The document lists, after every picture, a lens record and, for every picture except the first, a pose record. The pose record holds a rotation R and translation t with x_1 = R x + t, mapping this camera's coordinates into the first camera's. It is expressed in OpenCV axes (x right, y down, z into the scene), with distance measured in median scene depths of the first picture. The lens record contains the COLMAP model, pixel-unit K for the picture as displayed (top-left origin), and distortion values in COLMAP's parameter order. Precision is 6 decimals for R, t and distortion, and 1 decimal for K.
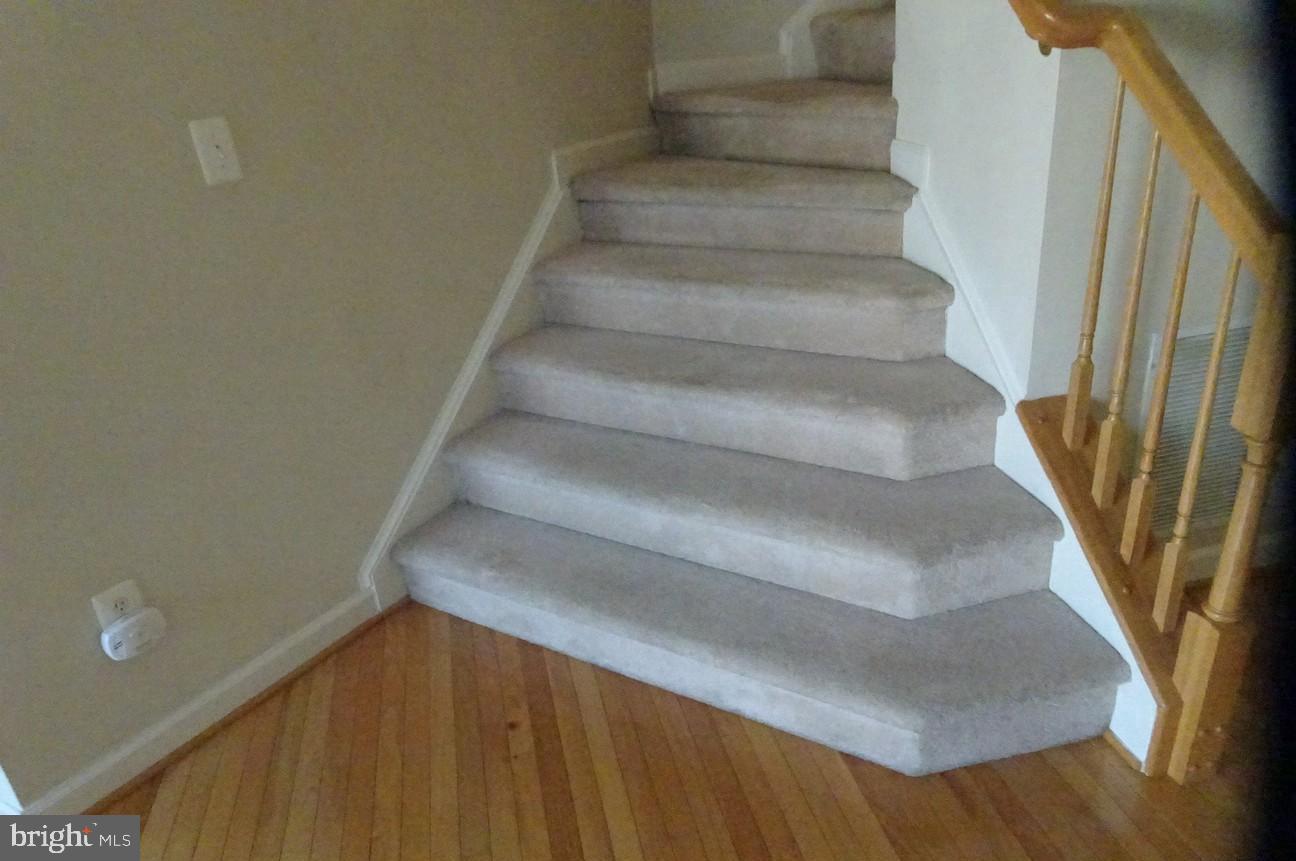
lens RADIAL K [[949.5, 0, 650.2], [0, 949.5, 505.7], [0, 0, 1]] dist [-0.005340, -0.001628]
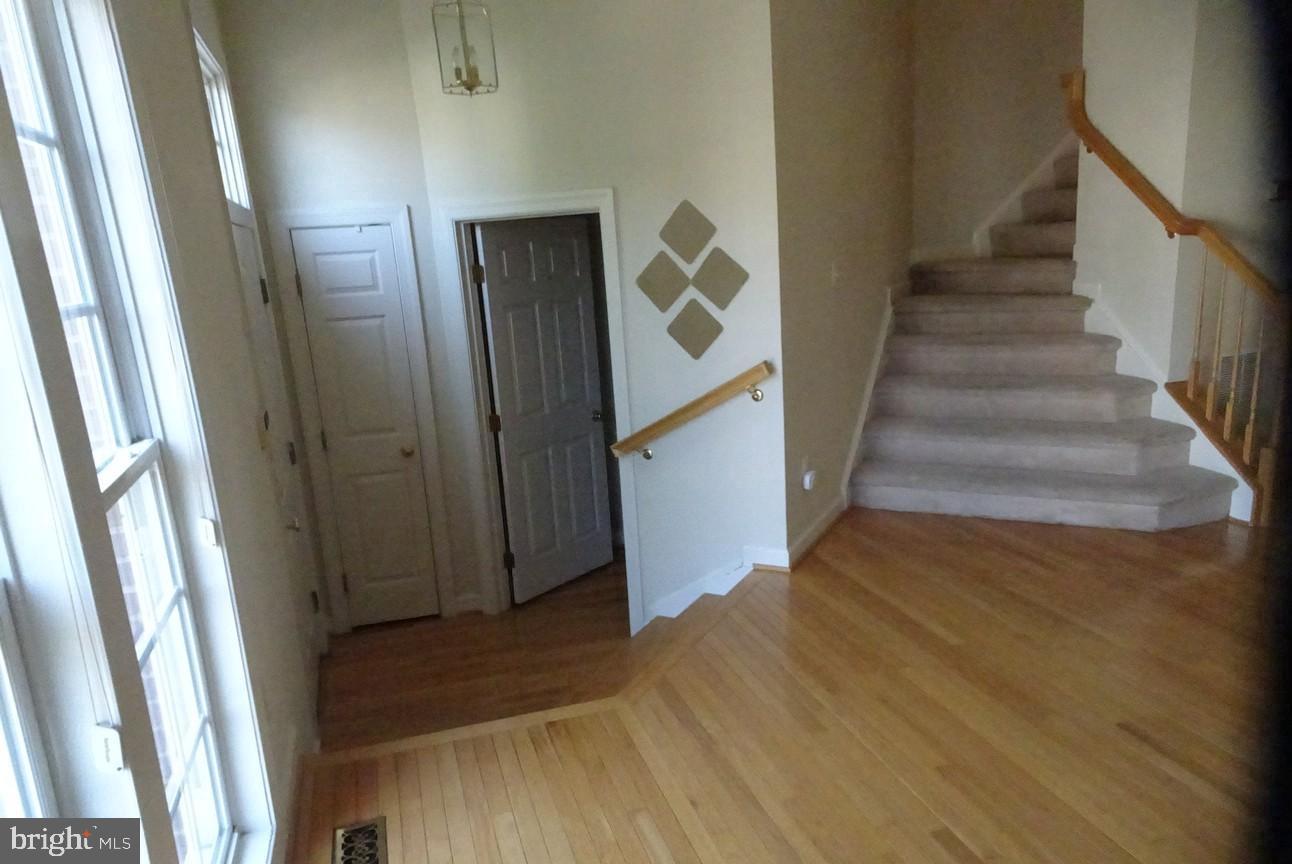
lens RADIAL K [[946.6, 0, 648.2], [0, 946.6, 506.9], [0, 0, 1]] dist [-0.005340, -0.001628]
pose [[0.995598, -0.019267, 0.091722, -0.995960], [0.036102, 0.981961, -0.185603, 0.524352], [-0.086492, 0.188098, 0.978335, -0.988861]]
